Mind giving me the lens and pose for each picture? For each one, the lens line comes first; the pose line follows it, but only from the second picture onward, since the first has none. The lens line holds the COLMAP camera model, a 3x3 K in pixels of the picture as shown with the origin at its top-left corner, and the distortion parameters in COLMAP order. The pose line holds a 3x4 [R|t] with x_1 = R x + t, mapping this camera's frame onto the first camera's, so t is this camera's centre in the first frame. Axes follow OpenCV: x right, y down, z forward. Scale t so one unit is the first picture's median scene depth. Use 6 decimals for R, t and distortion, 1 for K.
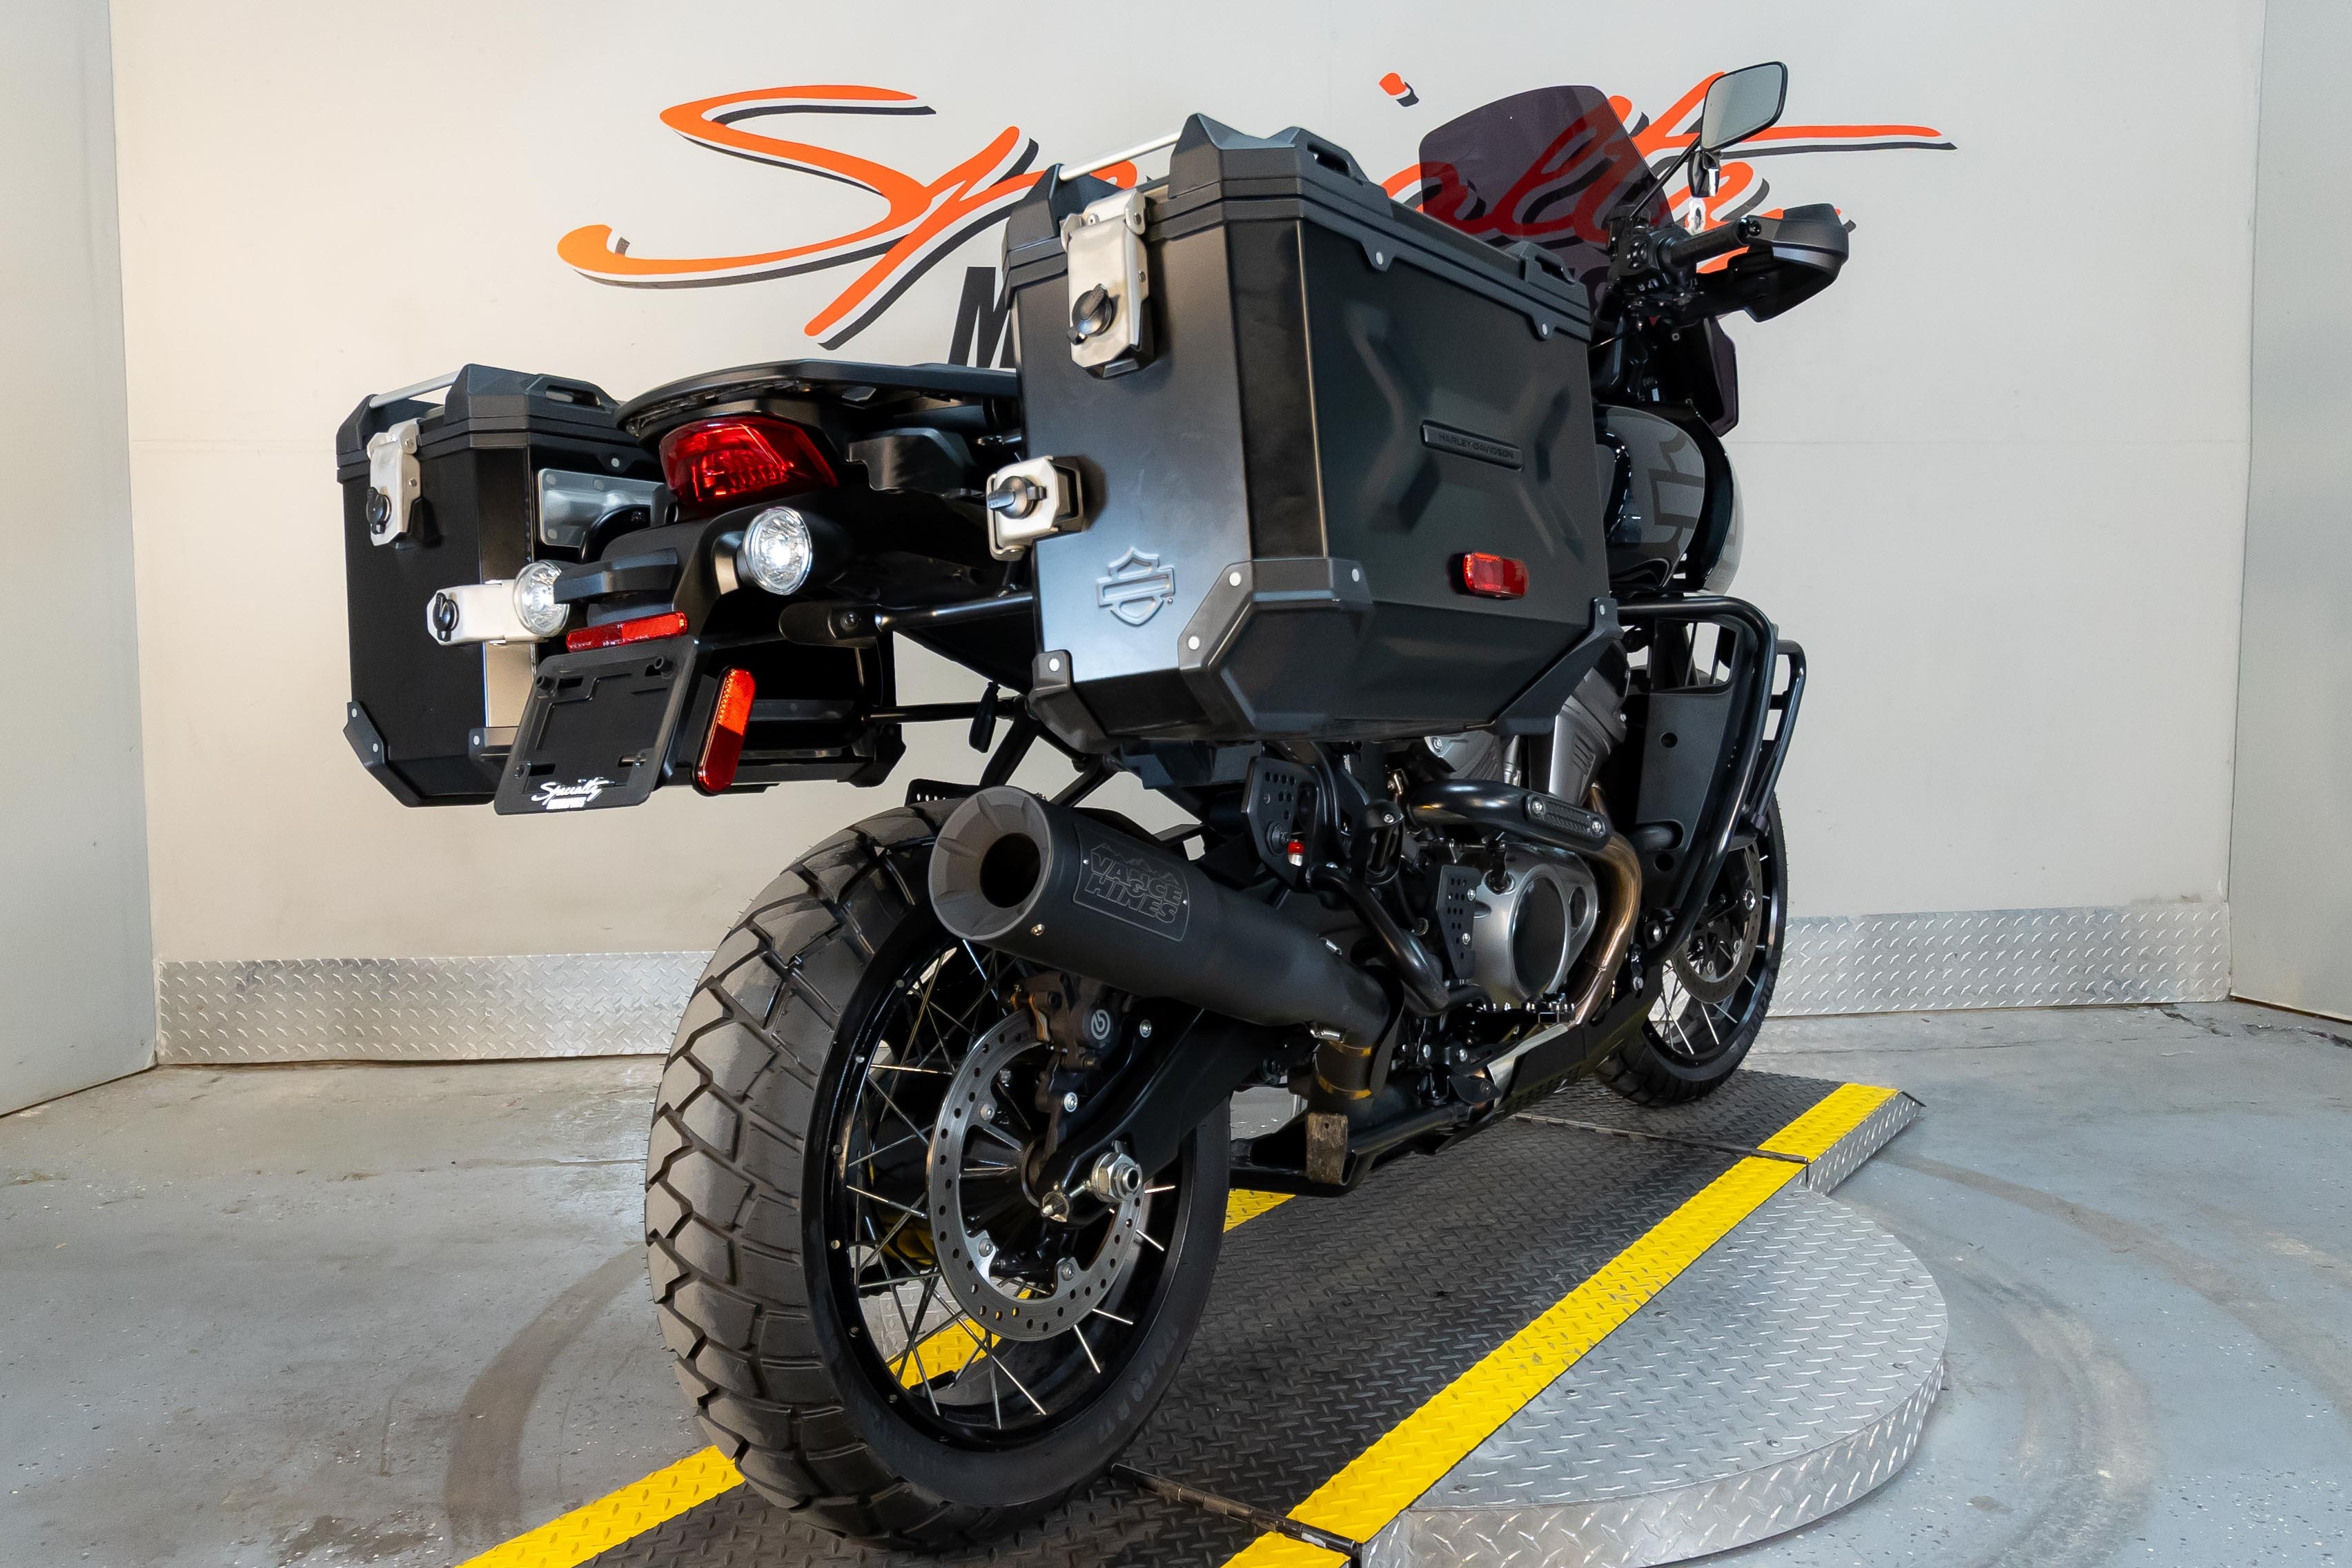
lens RADIAL K [[1839.9, 0, 1172.6], [0, 1839.9, 780.8], [0, 0, 1]] dist [0.002581, -0.002343]
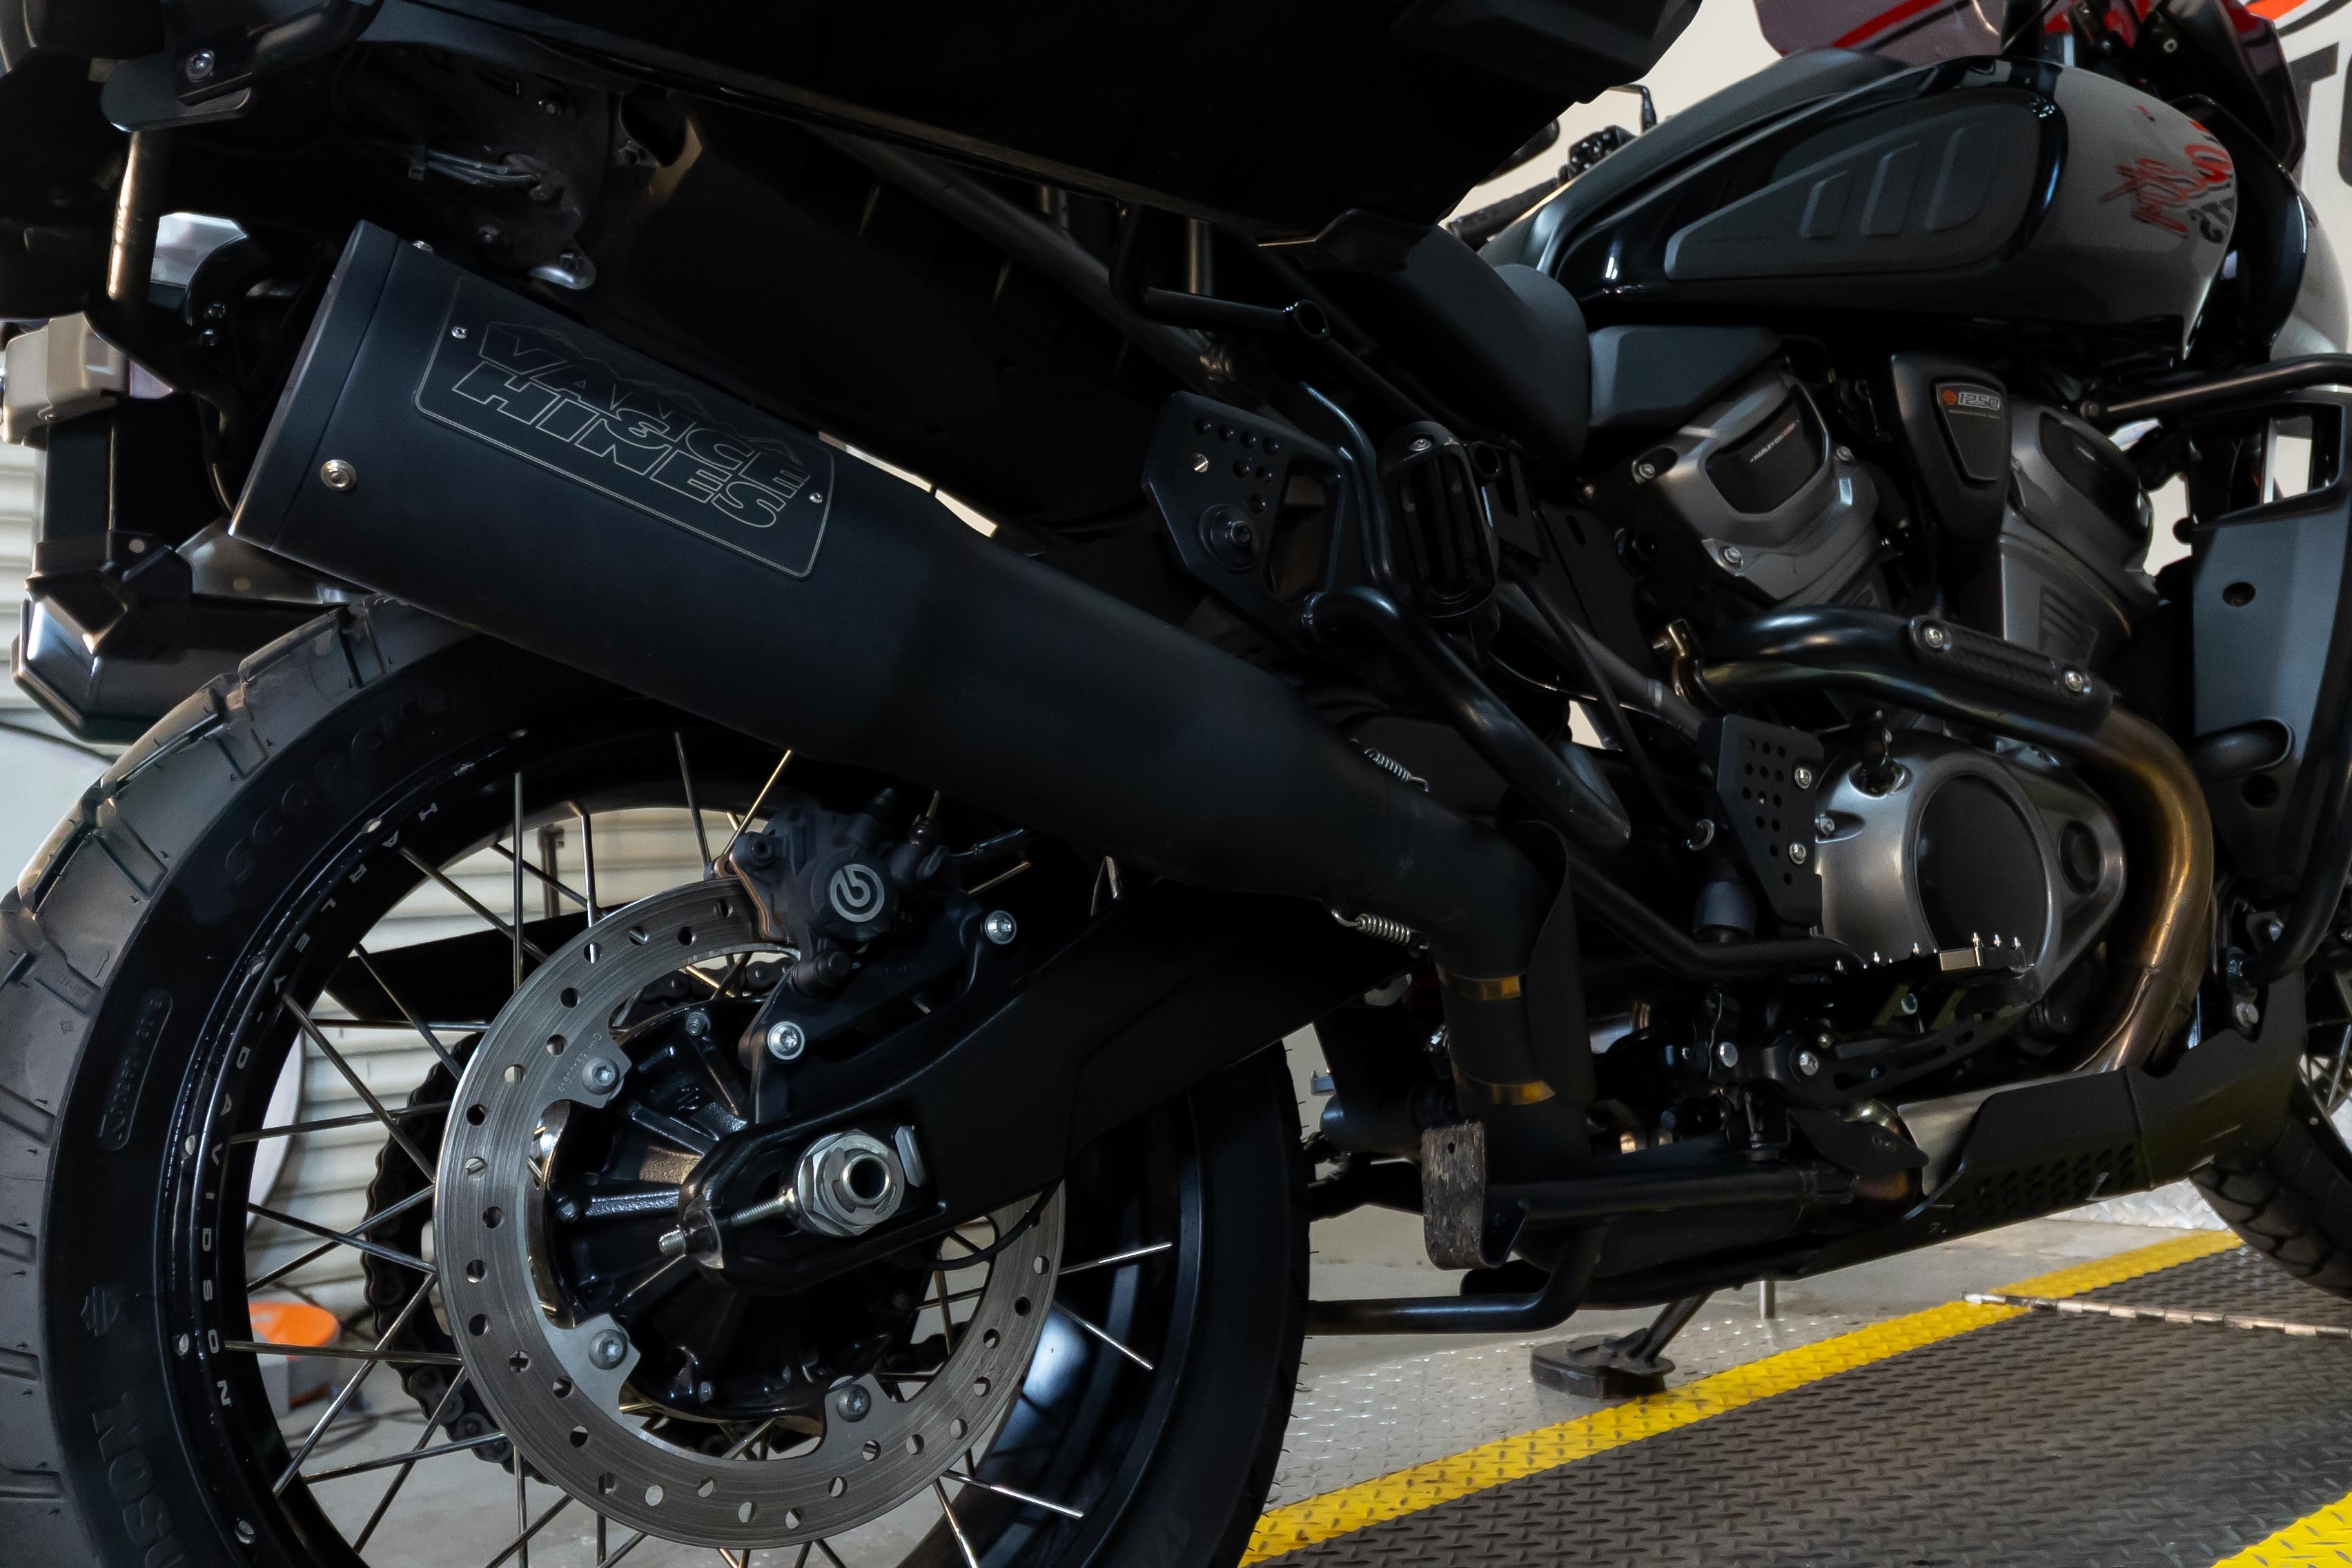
lens RADIAL K [[1826.3, 0, 1173.9], [0, 1826.3, 781.5], [0, 0, 1]] dist [0.000059, 0.001807]
pose [[0.939414, -0.121938, -0.320362, 0.178181], [0.055034, 0.976117, -0.210157, 0.184129], [0.338337, 0.179794, 0.923689, 0.492590]]
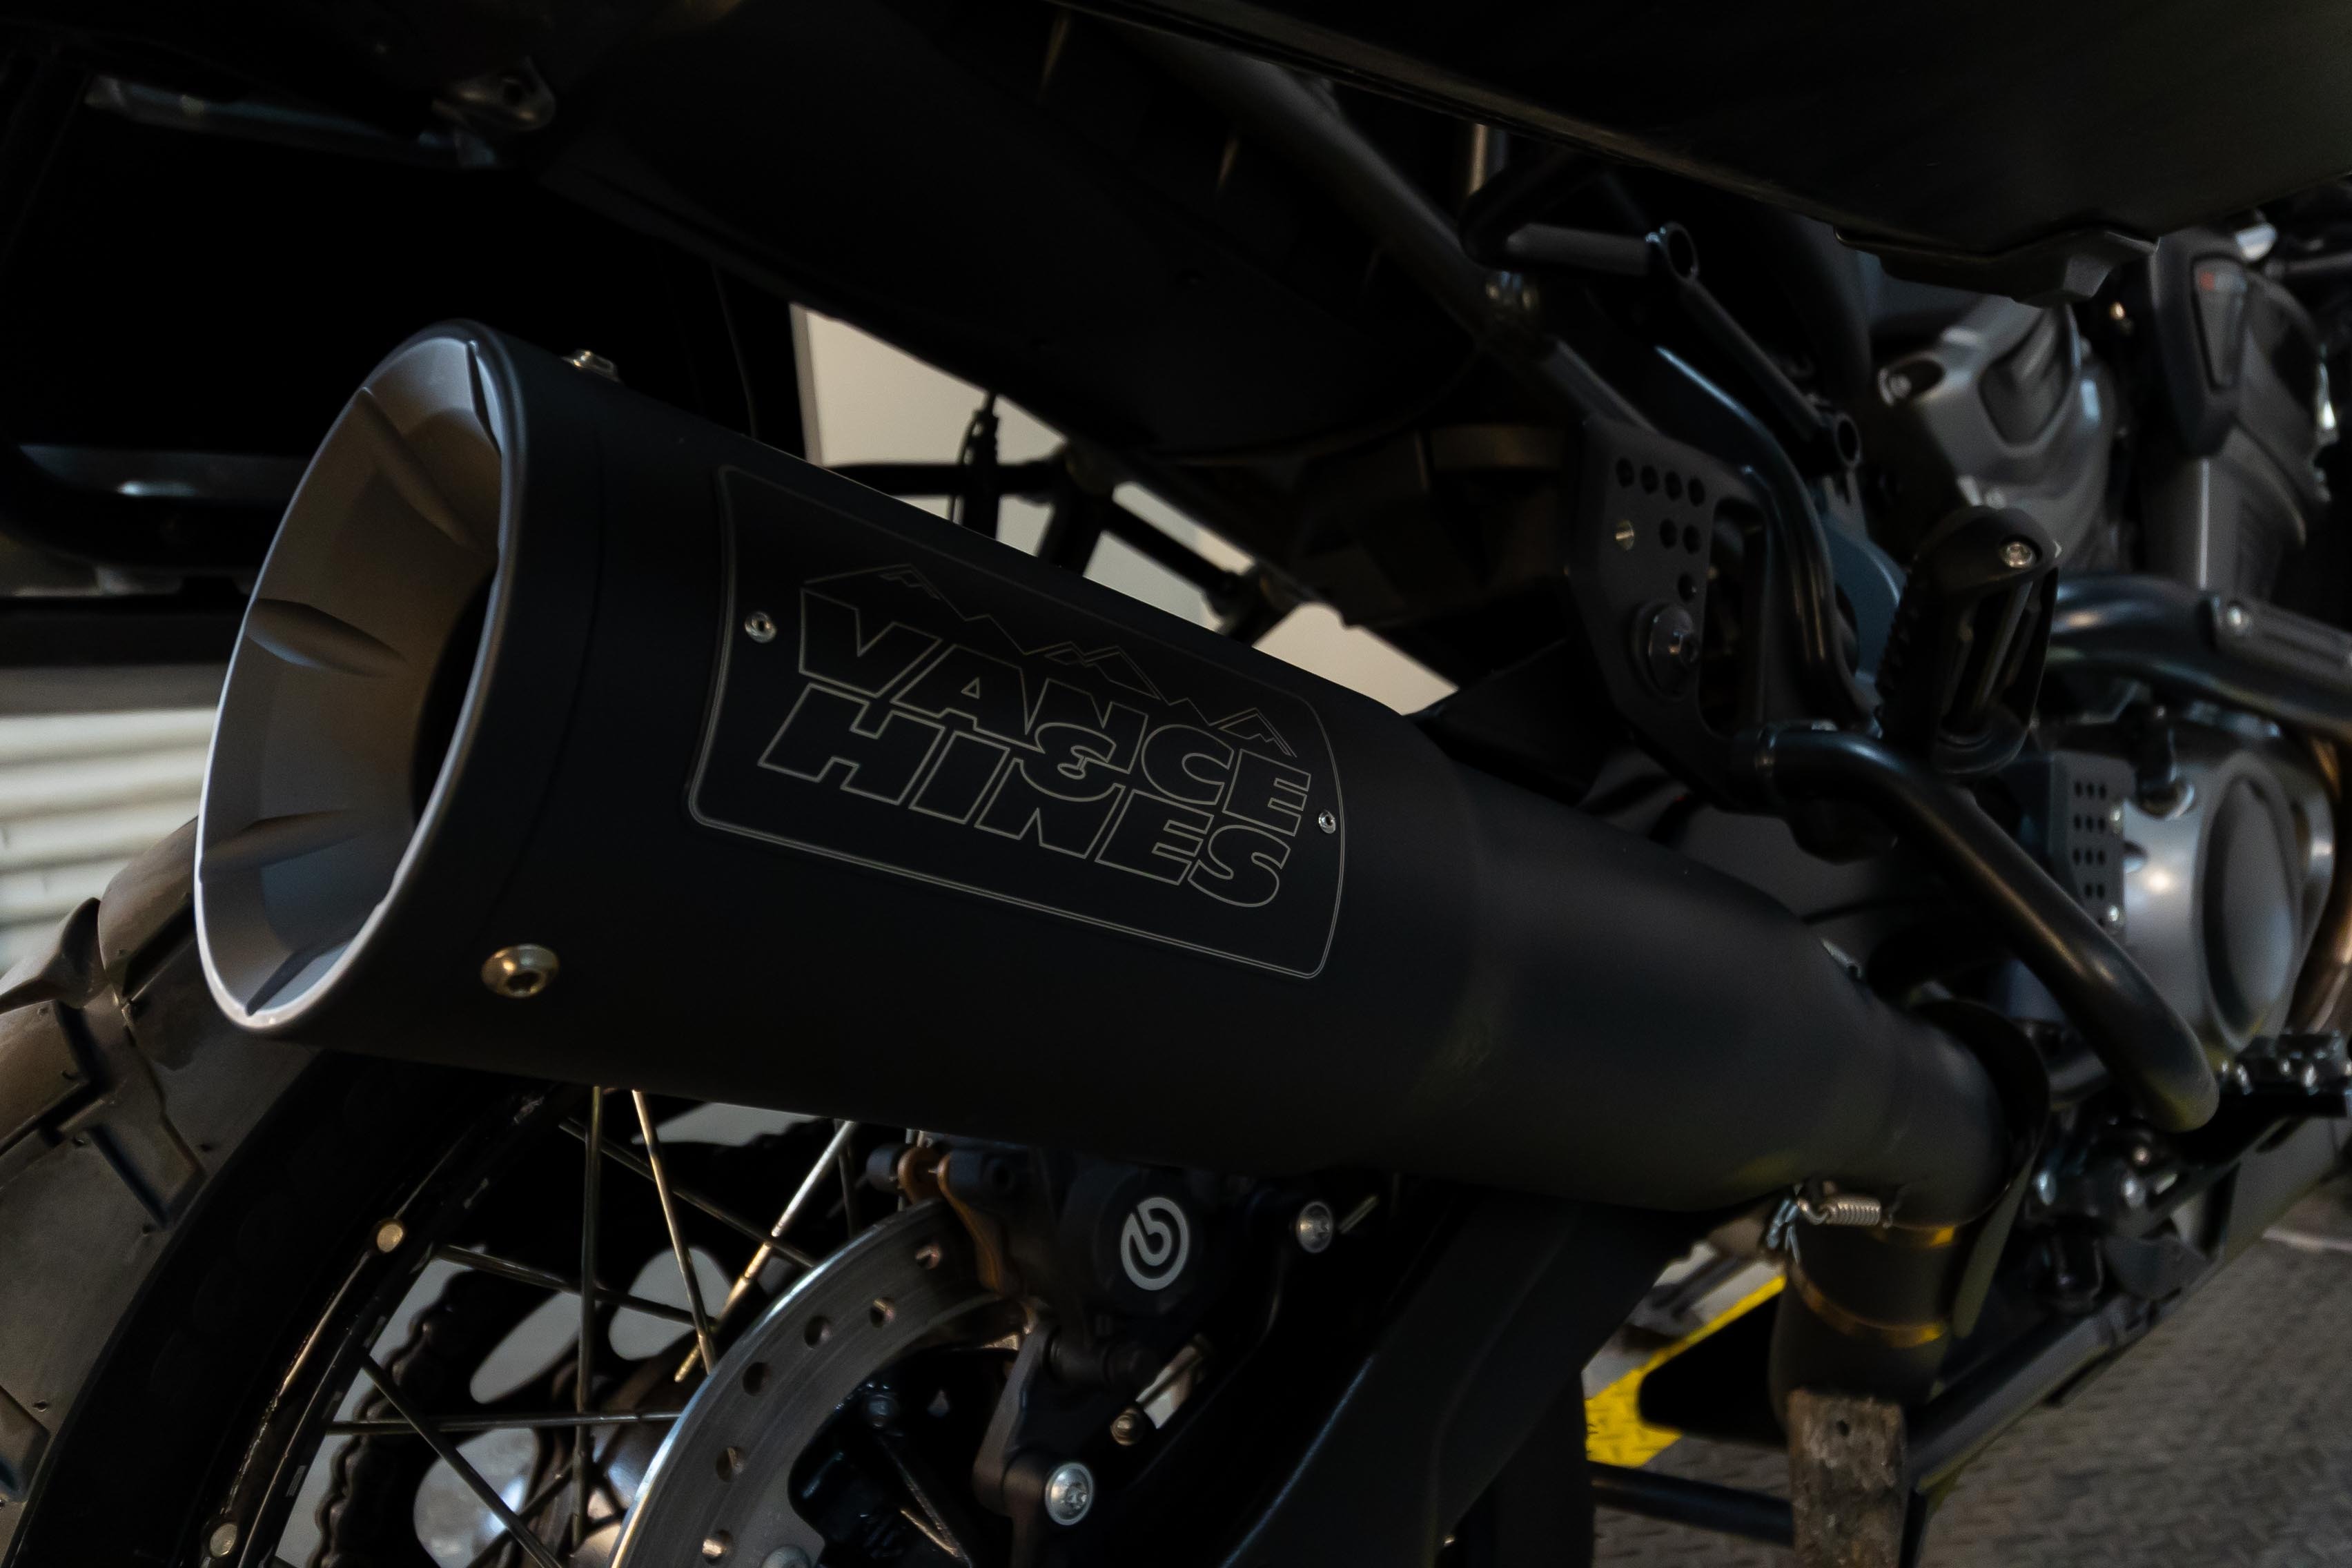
lens RADIAL K [[1839.9, 0, 1172.6], [0, 1839.9, 780.8], [0, 0, 1]] dist [0.002581, -0.002343]
pose [[0.981035, -0.068868, -0.181182, 0.025410], [0.067166, 0.997621, -0.015518, 0.049580], [0.181820, 0.003054, 0.983327, 0.593709]]
